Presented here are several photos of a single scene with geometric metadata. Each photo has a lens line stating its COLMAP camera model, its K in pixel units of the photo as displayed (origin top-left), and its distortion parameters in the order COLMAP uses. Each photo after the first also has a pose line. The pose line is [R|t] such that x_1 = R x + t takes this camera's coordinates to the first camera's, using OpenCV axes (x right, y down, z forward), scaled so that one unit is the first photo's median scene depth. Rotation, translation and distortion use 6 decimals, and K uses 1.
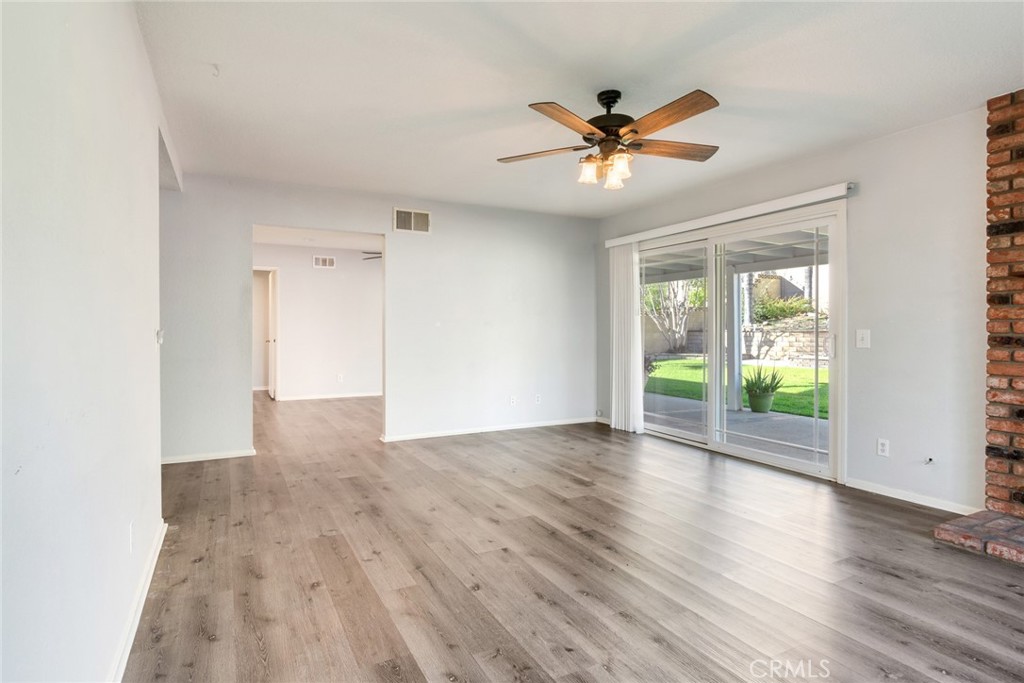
lens RADIAL K [[544.5, 0, 505.2], [0, 544.5, 334.3], [0, 0, 1]] dist [-0.001859, -0.000684]
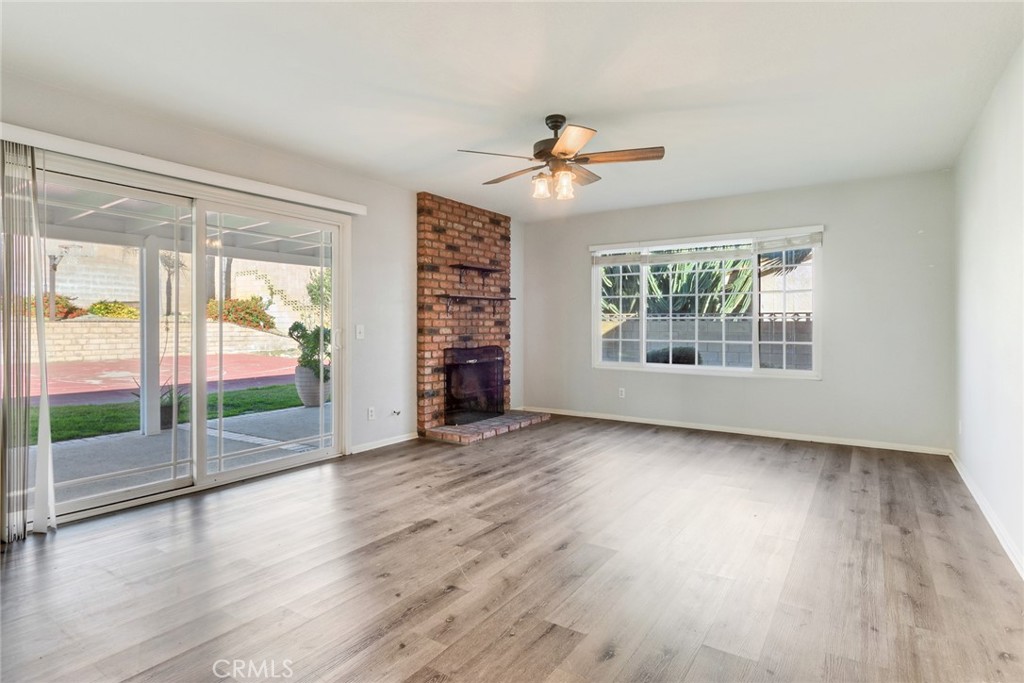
lens RADIAL K [[540.3, 0, 498.1], [0, 540.3, 328.3], [0, 0, 1]] dist [0.007711, -0.013376]
pose [[-0.469937, -0.006438, 0.882677, -0.727957], [0.006806, 0.999917, 0.010917, -0.014632], [-0.882674, 0.011138, -0.469854, 1.599043]]
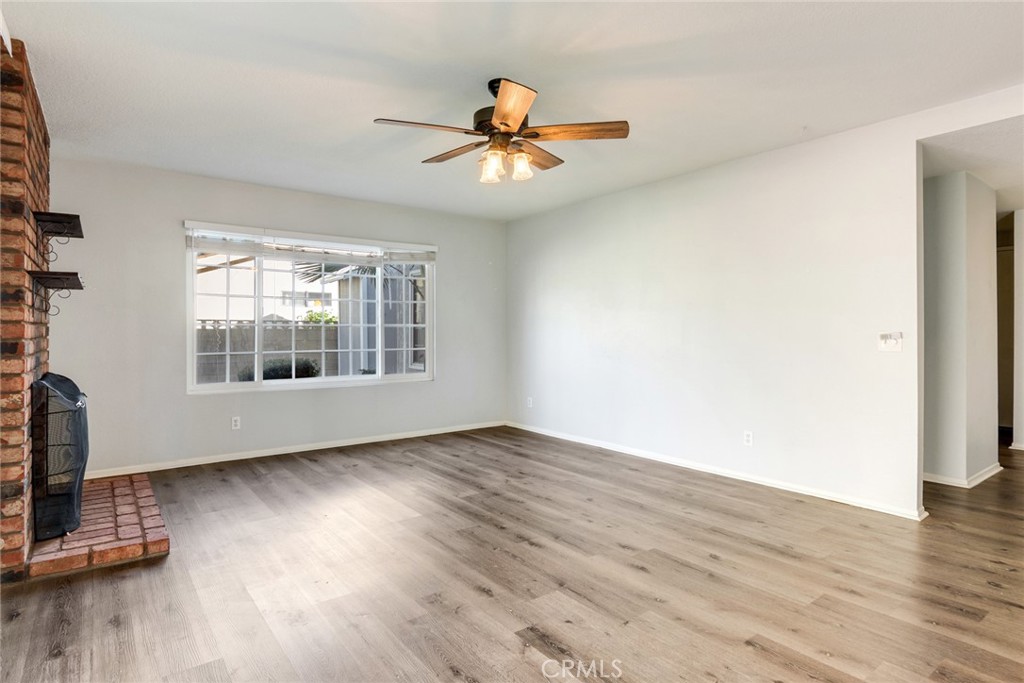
lens RADIAL K [[544.5, 0, 505.2], [0, 544.5, 334.3], [0, 0, 1]] dist [-0.001859, -0.000684]
pose [[-0.987597, 0.002160, -0.156996, 0.323112], [0.000128, 0.999916, 0.012953, -0.018948], [0.157011, 0.012772, -0.987514, 1.883361]]
